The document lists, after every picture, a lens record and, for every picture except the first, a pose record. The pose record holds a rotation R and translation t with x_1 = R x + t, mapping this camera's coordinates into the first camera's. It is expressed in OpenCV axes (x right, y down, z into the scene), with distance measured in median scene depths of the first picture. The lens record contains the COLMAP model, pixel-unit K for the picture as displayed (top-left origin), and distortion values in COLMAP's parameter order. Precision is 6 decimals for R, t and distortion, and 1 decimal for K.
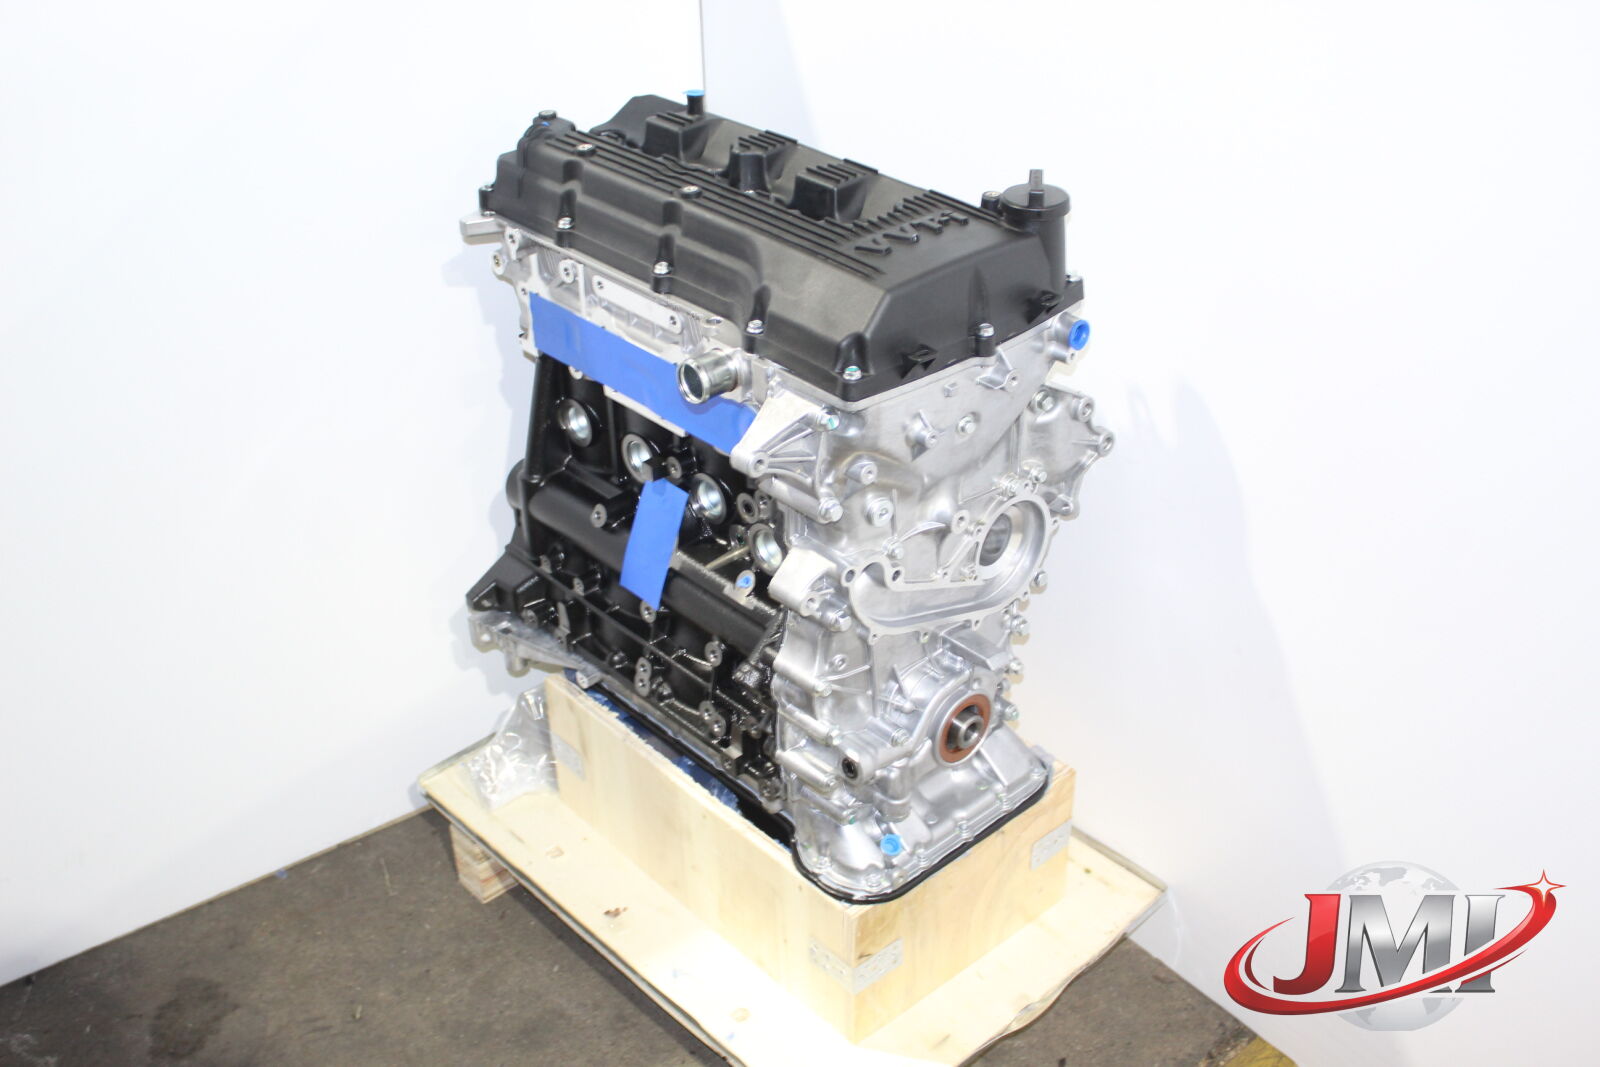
lens RADIAL K [[1789.9, 0, 800.0], [0, 1789.9, 533.5], [0, 0, 1]] dist [-0.007346, -0.002748]
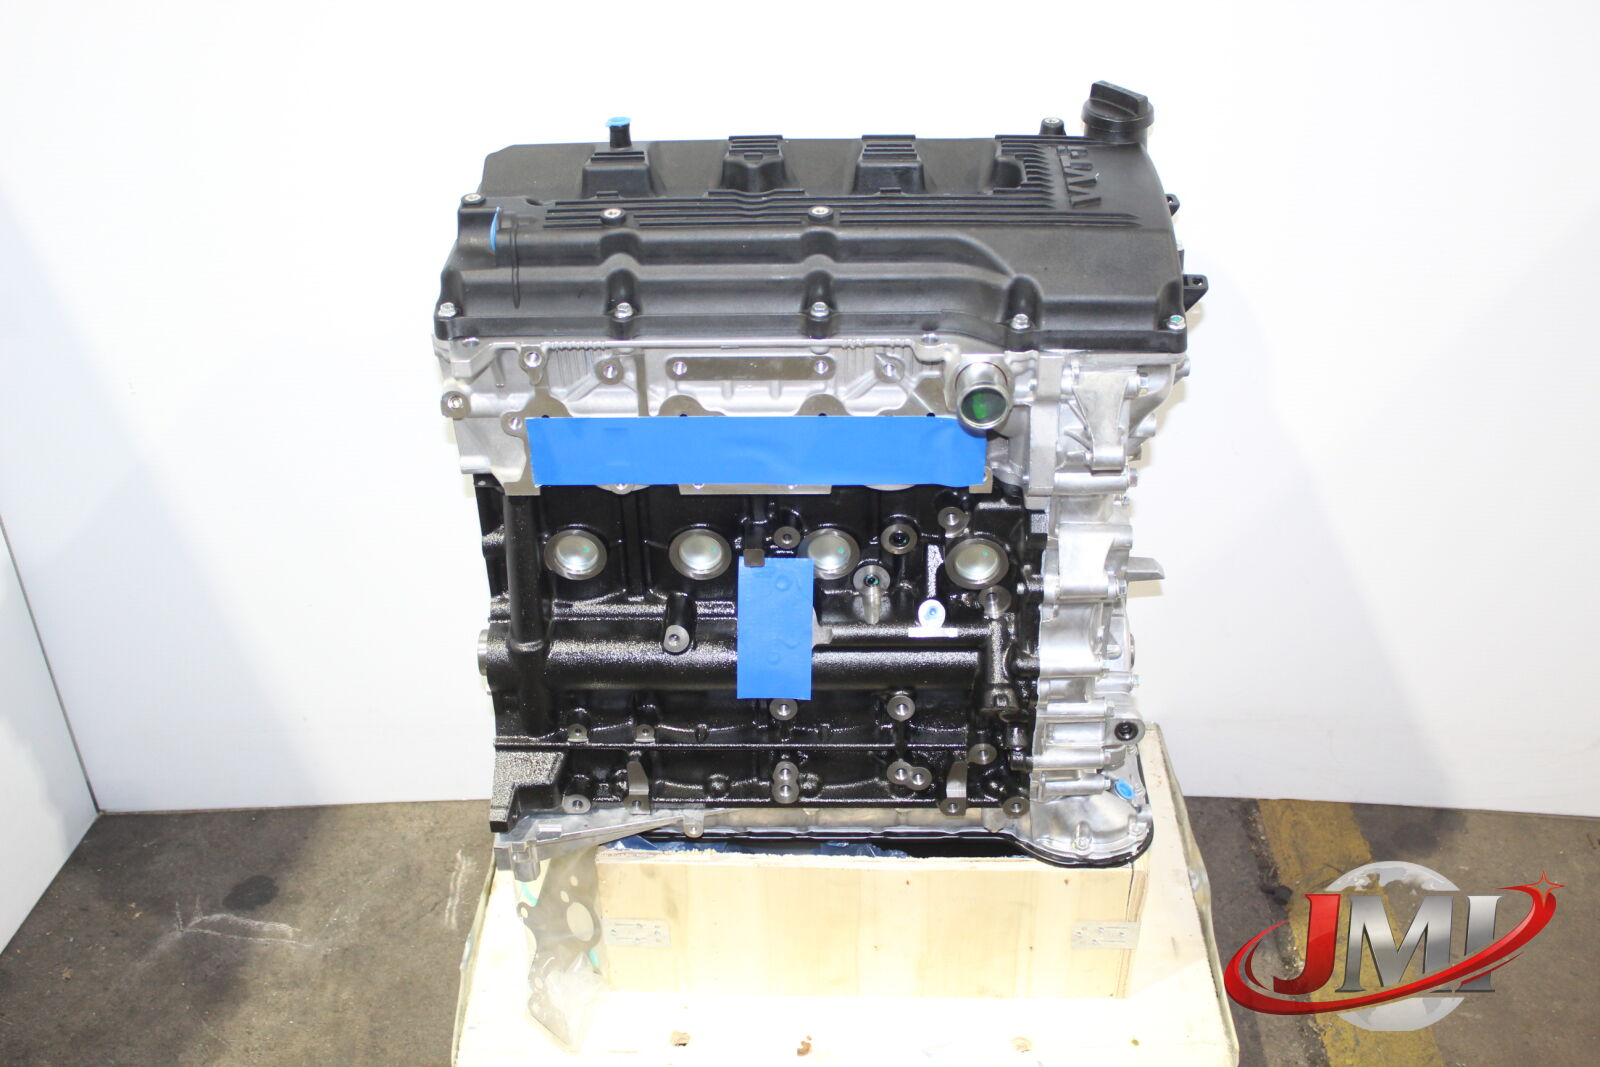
lens RADIAL K [[1759.3, 0, 800.0], [0, 1759.3, 533.5], [0, 0, 1]] dist [-0.010014, -0.004889]
pose [[0.676551, -0.403888, 0.615755, -0.592921], [0.381426, 0.907463, 0.176141, -0.187058], [-0.629916, 0.115696, 0.767998, 0.346513]]
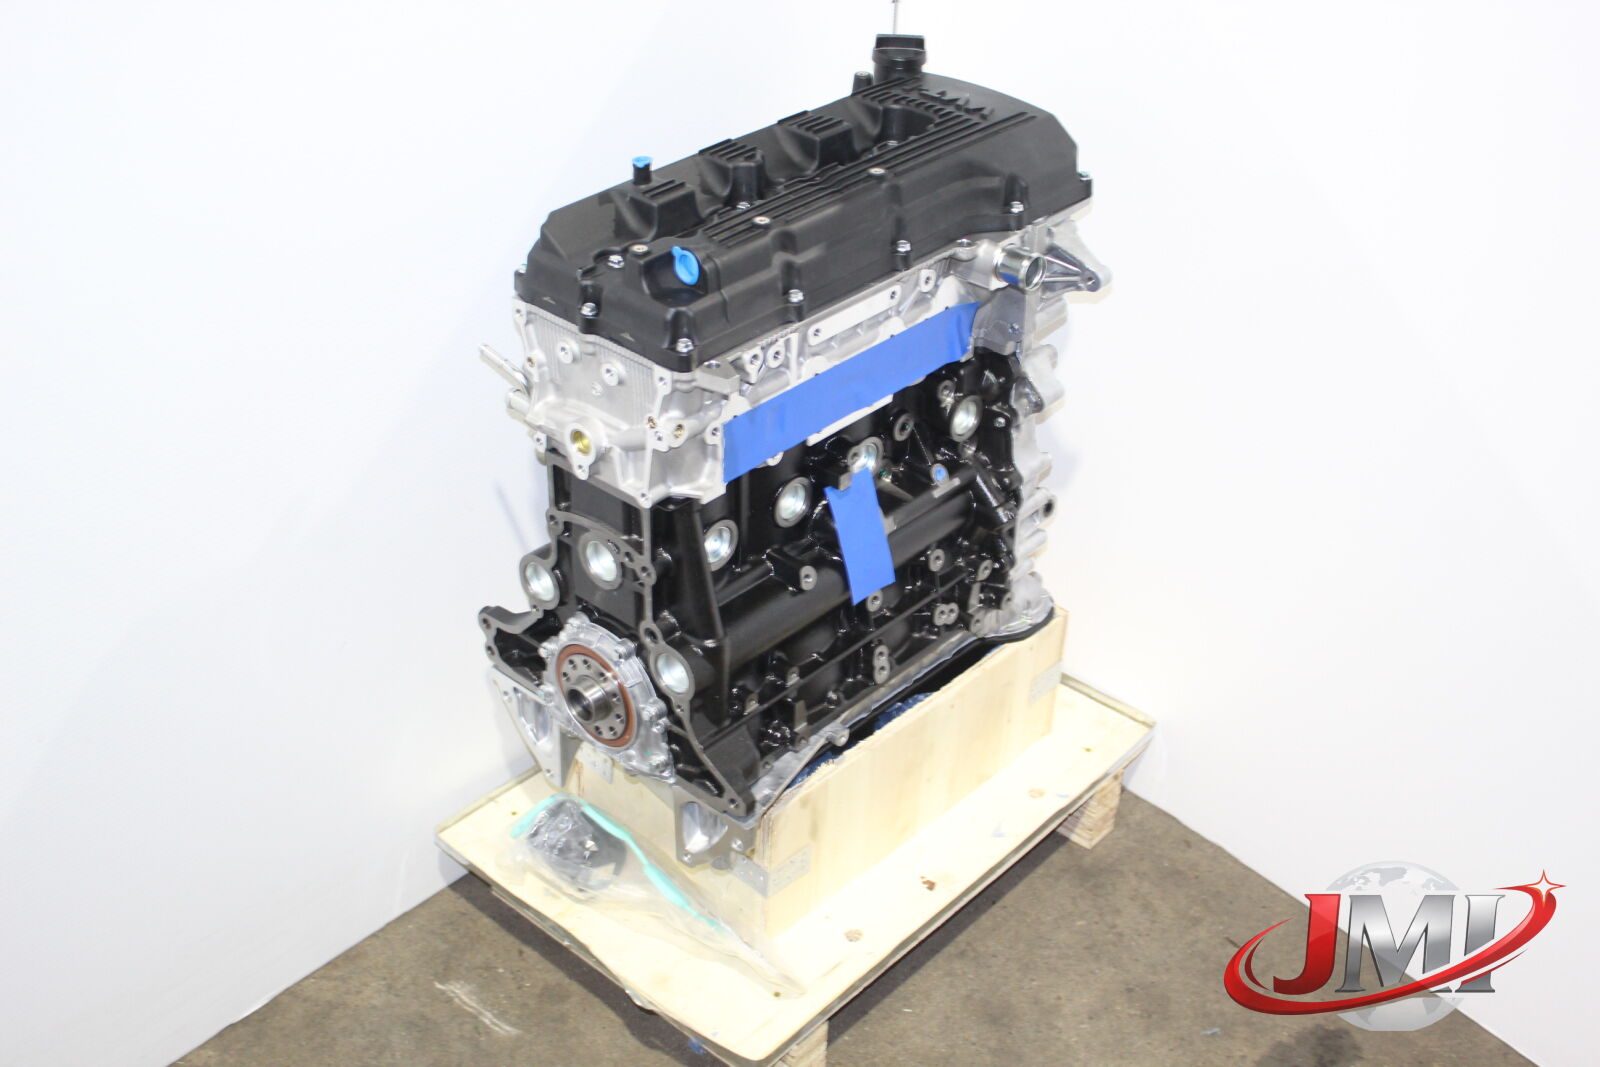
lens RADIAL K [[1972.2, 0, 800.0], [0, 1972.2, 533.5], [0, 0, 1]] dist [0.169045, 0.002075]
pose [[-0.104961, -0.517281, 0.849355, -1.069666], [0.506259, 0.707328, 0.493344, -0.590231], [-0.855970, 0.481776, 0.187636, 0.844292]]
